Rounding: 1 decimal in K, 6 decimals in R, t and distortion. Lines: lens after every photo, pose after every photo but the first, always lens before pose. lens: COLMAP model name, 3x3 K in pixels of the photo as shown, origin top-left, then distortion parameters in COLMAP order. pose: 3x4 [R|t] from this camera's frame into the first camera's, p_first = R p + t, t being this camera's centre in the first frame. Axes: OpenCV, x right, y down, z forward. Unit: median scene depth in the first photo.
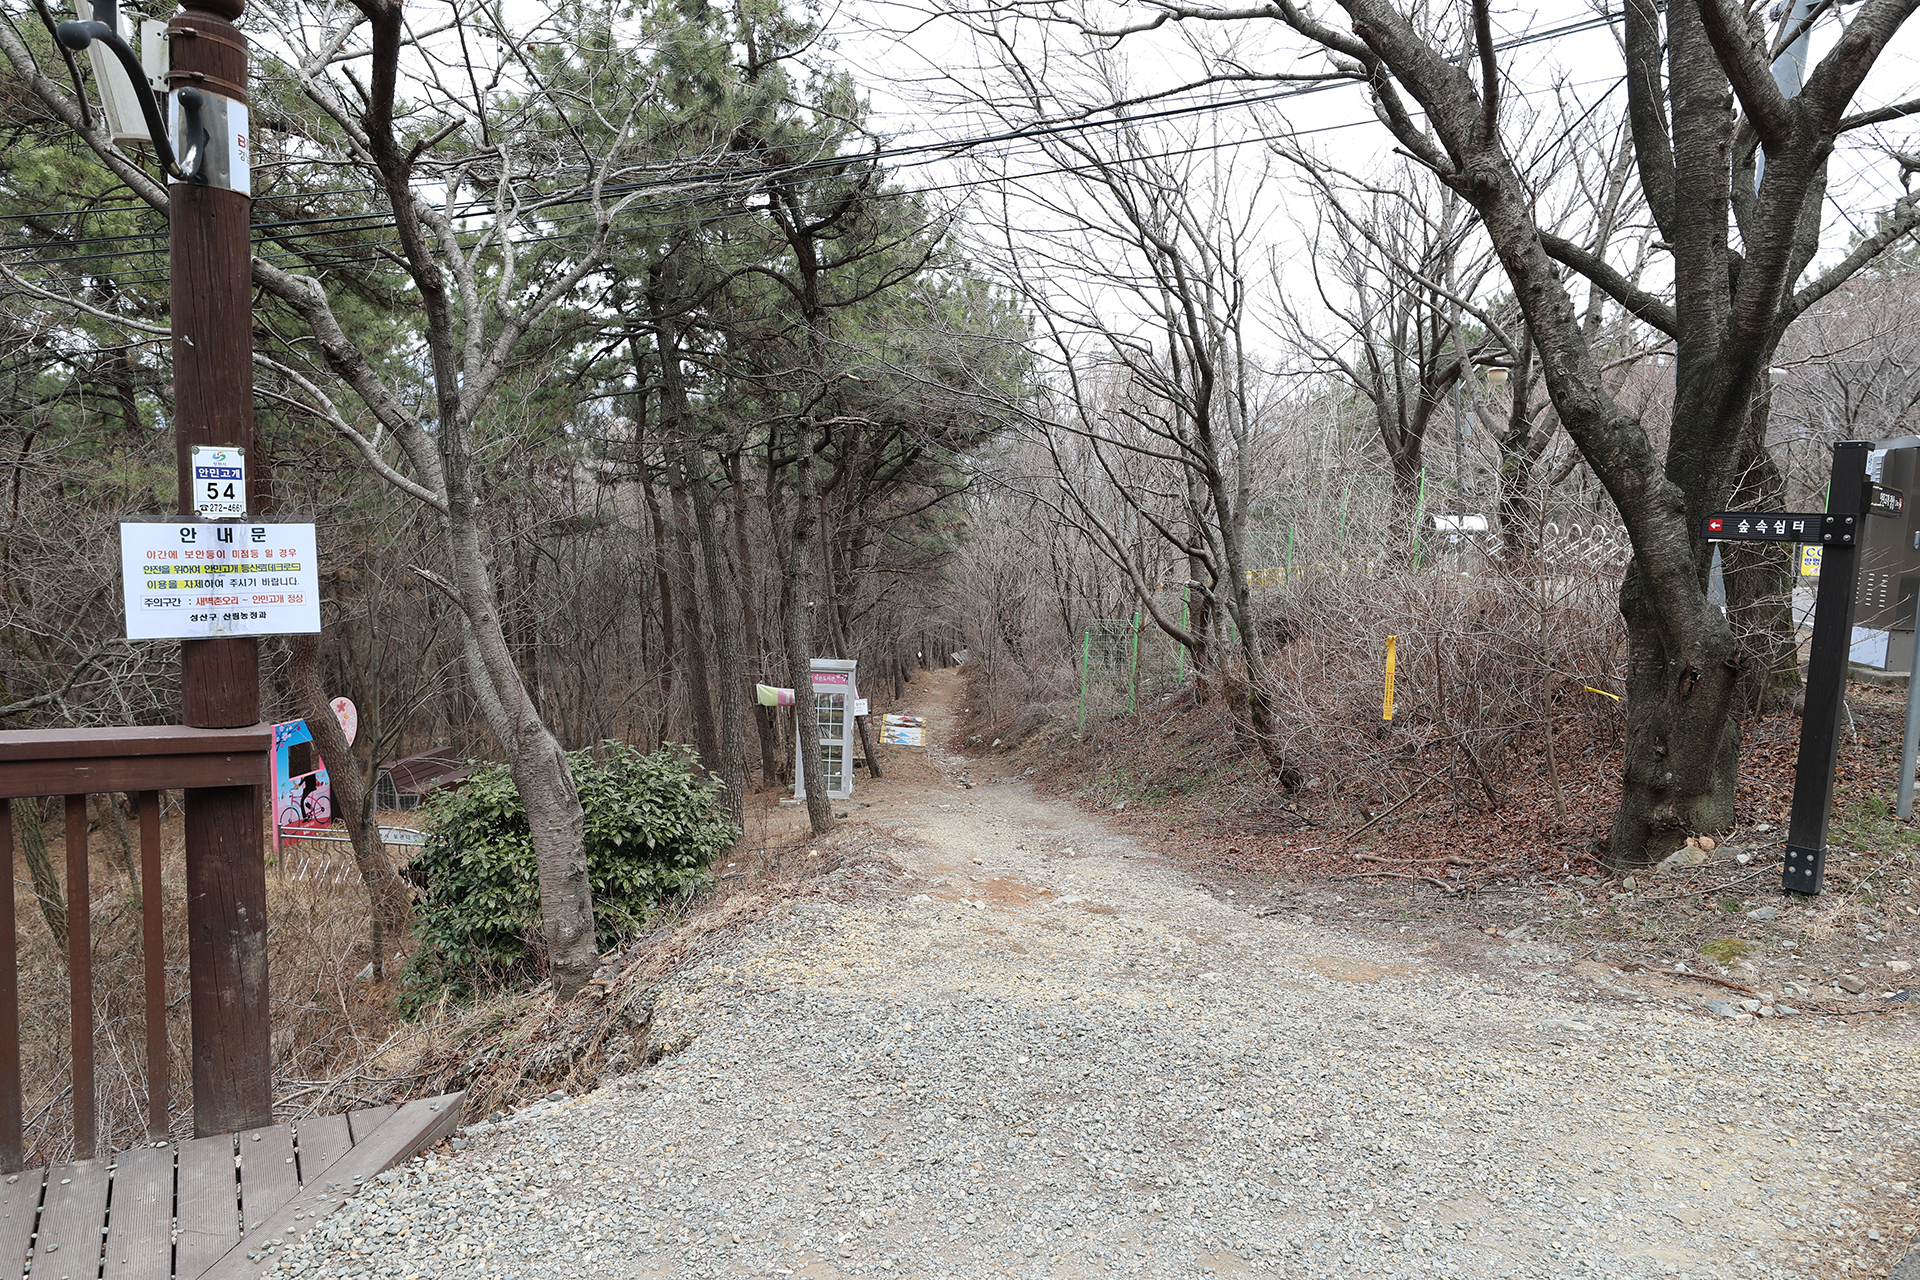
lens RADIAL K [[1151.5, 0, 960.0], [0, 1151.5, 640.0], [0, 0, 1]] dist [0.002291, 0.000392]
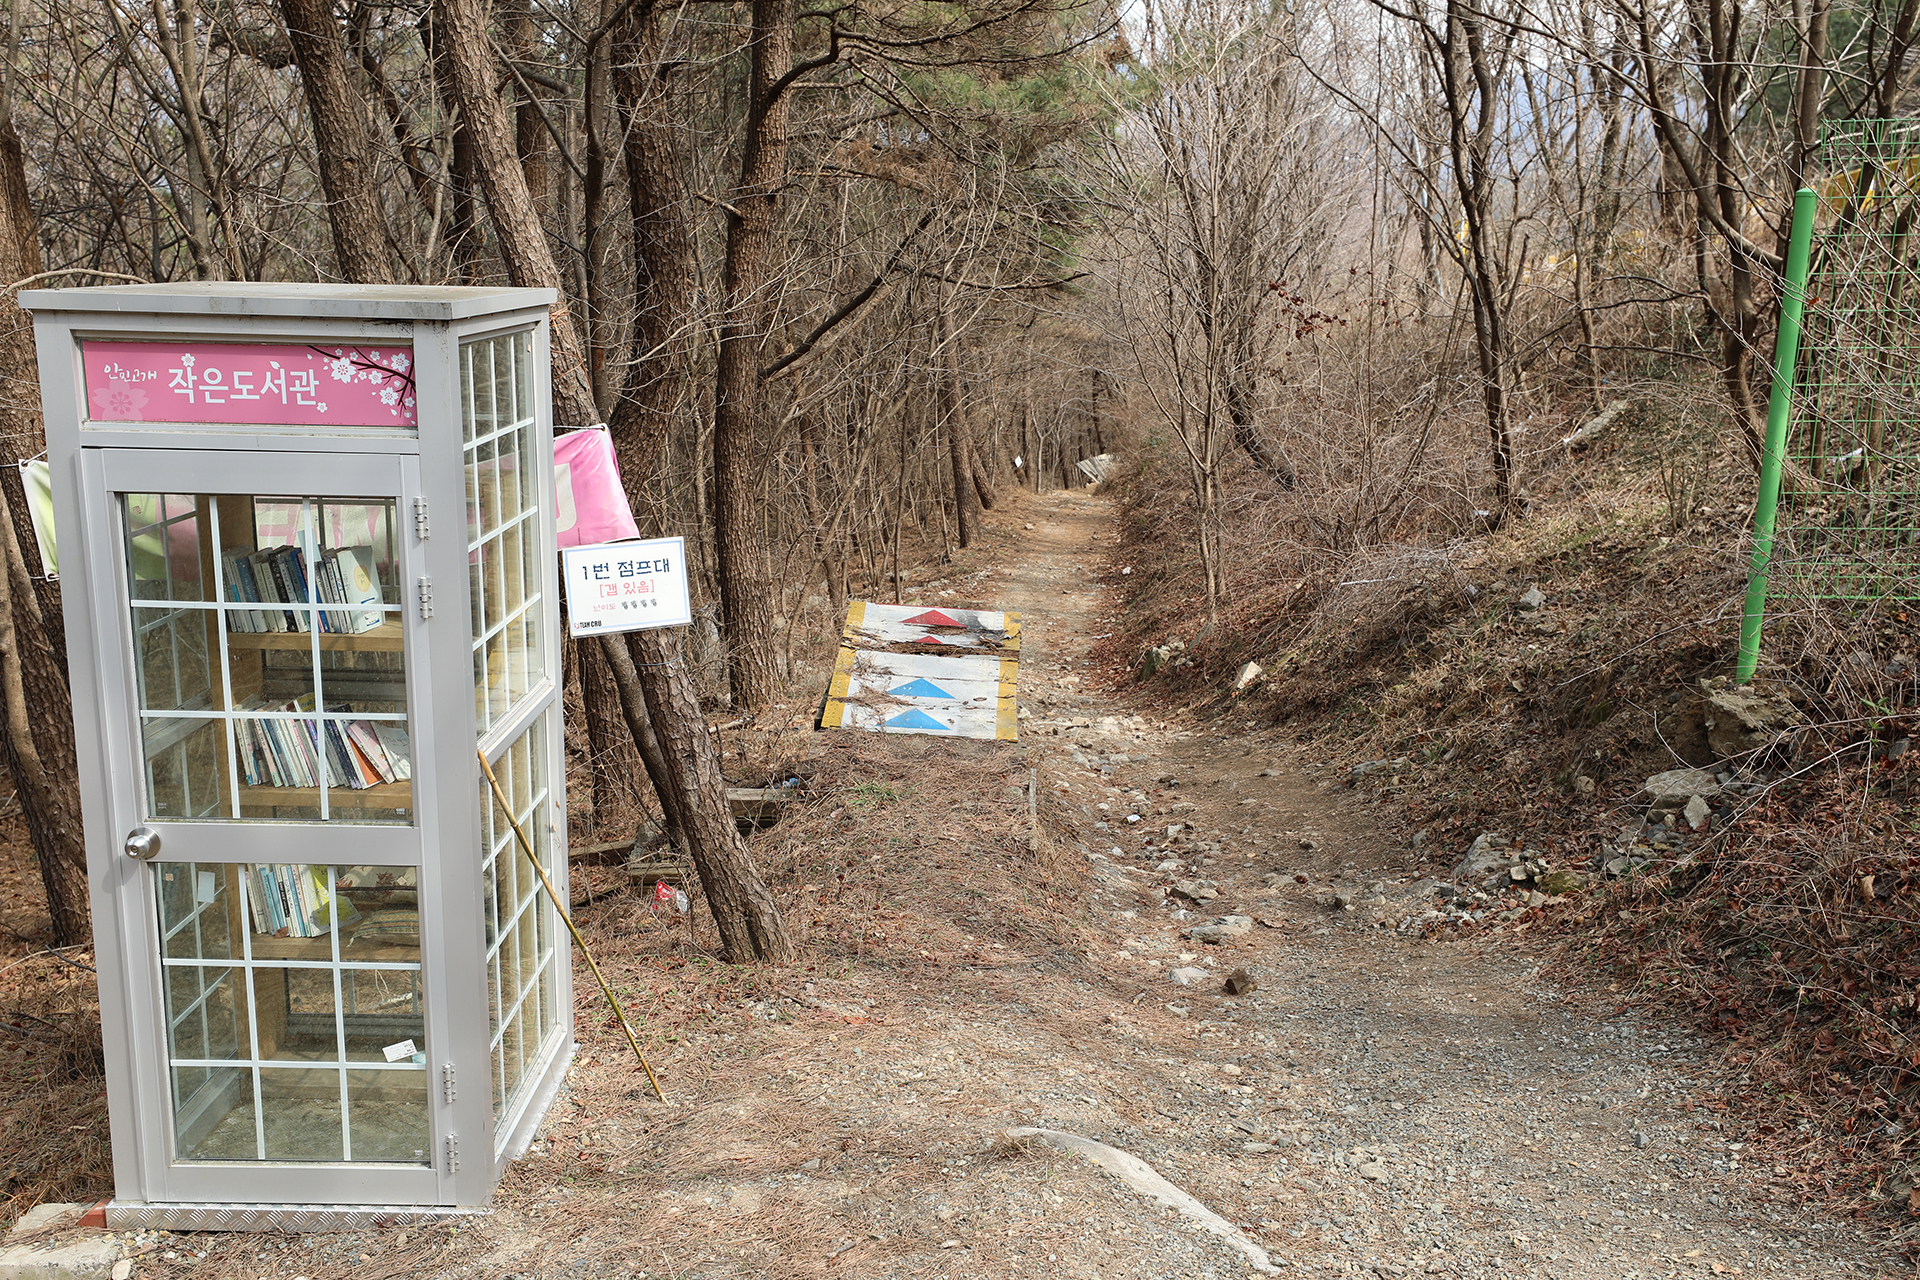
lens RADIAL K [[1888.8, 0, 960.0], [0, 1888.8, 640.0], [0, 0, 1]] dist [0.001481, -0.000688]
pose [[0.997527, -0.015020, -0.068659, -0.018458], [0.021777, 0.994875, 0.098742, 0.041249], [0.066824, -0.099993, 0.992742, 0.753103]]
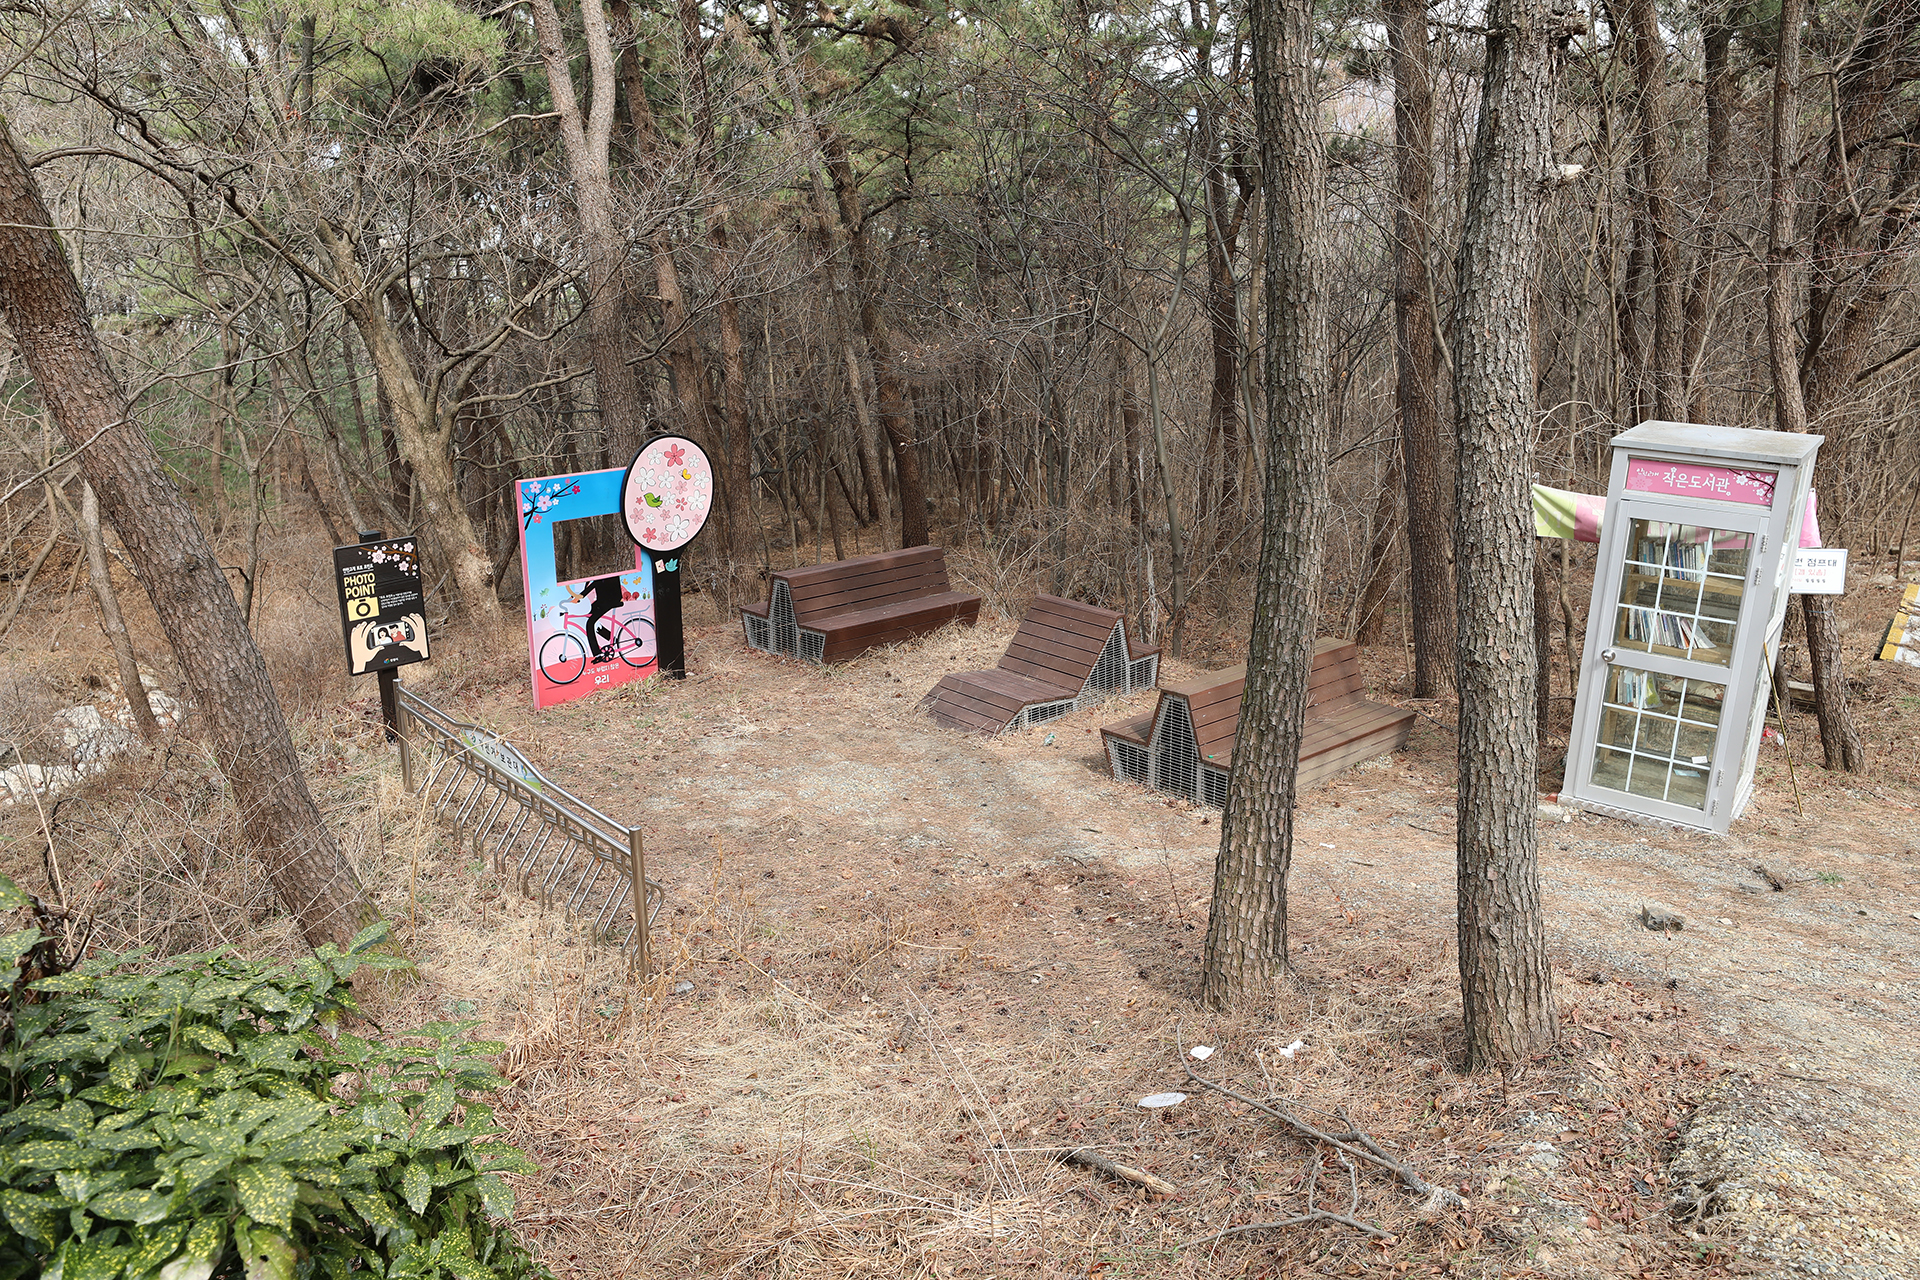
lens RADIAL K [[1393.6, 0, 960.0], [0, 1393.6, 640.0], [0, 0, 1]] dist [0.008483, 0.004747]
pose [[0.773092, 0.155202, -0.615013, -0.024539], [-0.052846, 0.981992, 0.181383, 0.015844], [0.632089, -0.107725, 0.767371, 0.530237]]
